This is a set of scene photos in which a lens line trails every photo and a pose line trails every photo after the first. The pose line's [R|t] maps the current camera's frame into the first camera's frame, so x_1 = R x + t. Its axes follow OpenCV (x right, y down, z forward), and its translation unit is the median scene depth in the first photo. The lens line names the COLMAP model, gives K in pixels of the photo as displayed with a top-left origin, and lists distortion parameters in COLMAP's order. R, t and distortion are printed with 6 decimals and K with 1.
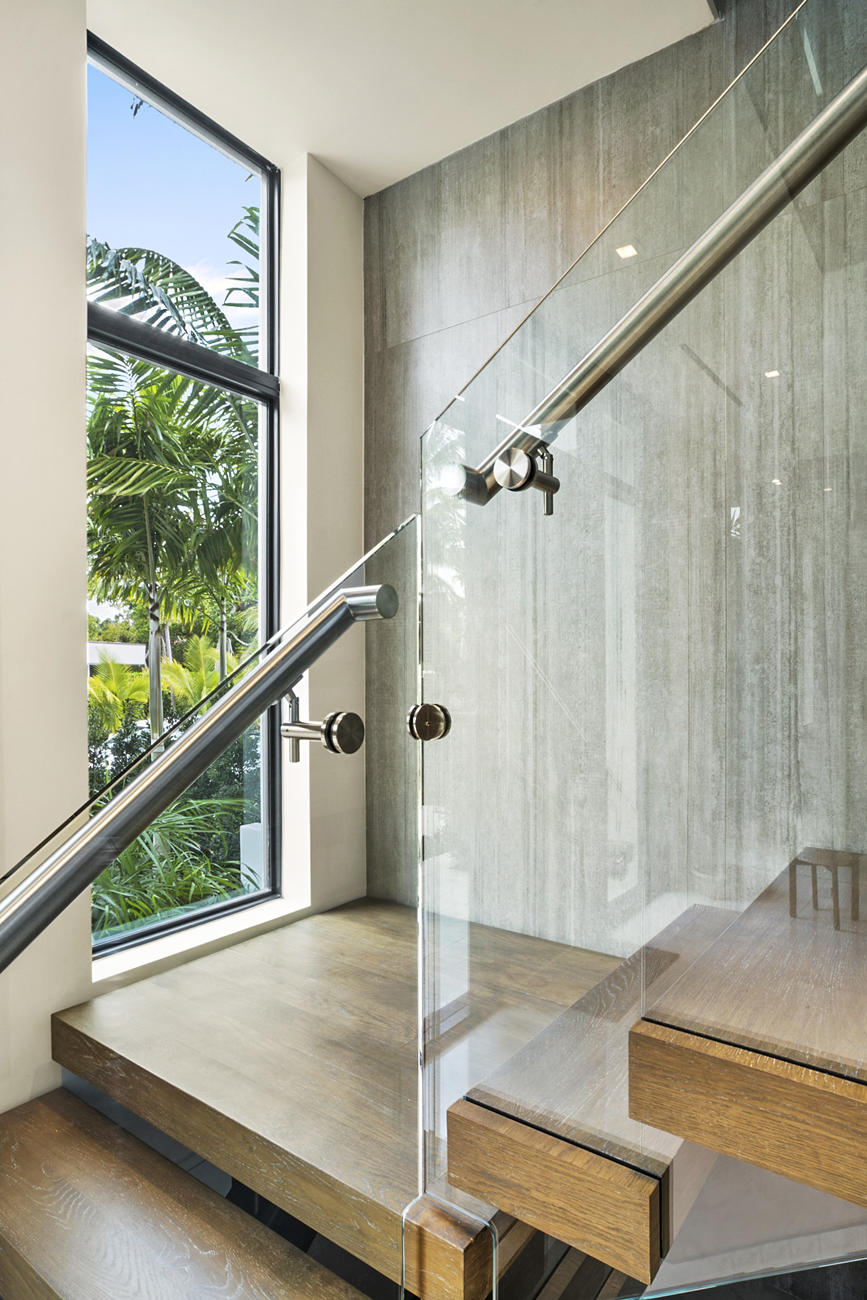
lens RADIAL K [[739.5, 0, 428.5], [0, 739.5, 654.7], [0, 0, 1]] dist [-0.021596, 0.005023]
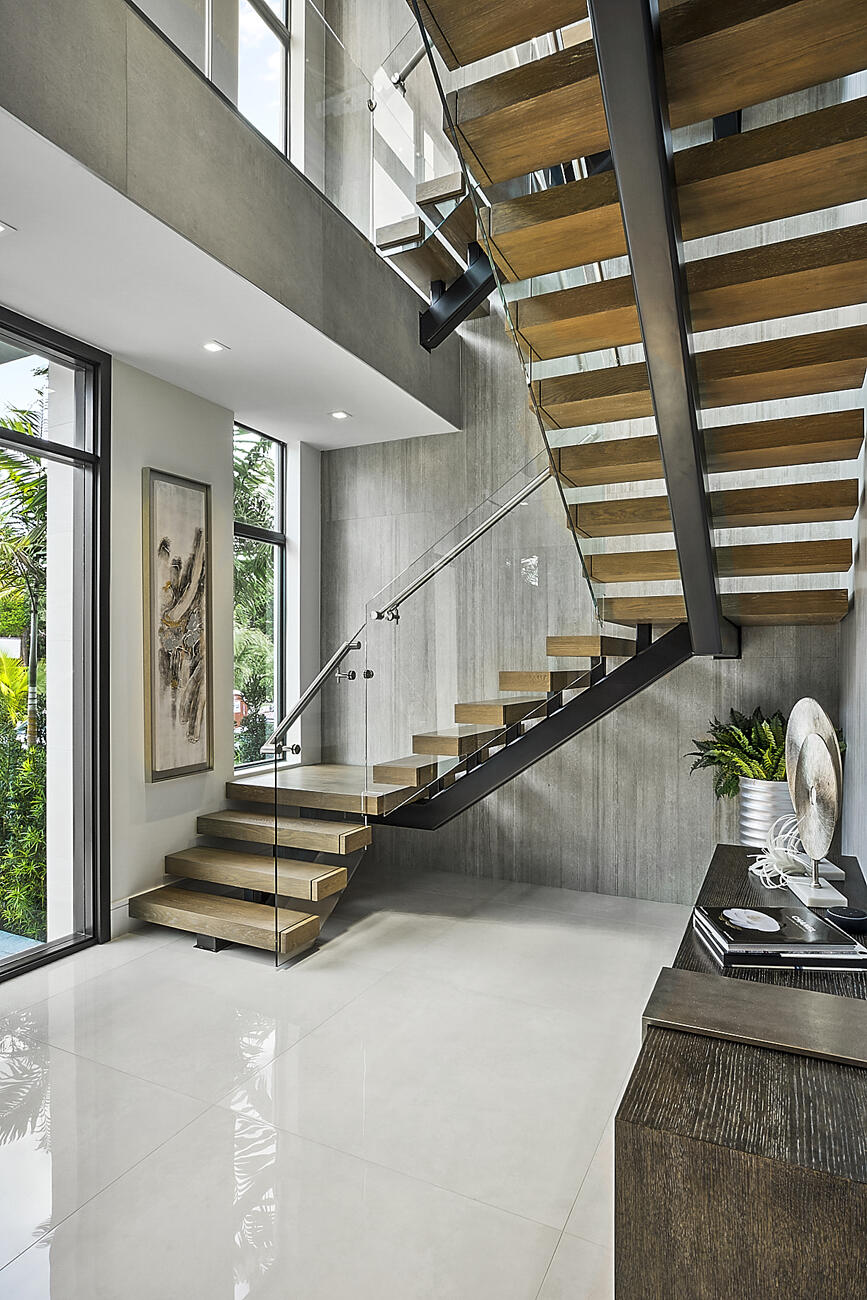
lens RADIAL K [[739.5, 0, 431.1], [0, 739.5, 652.5], [0, 0, 1]] dist [-0.021596, 0.005023]
pose [[0.983236, 0.003201, 0.182310, -0.191761], [-0.003945, 0.999985, 0.003721, -0.022564], [-0.182296, -0.004378, 0.983234, -1.471052]]
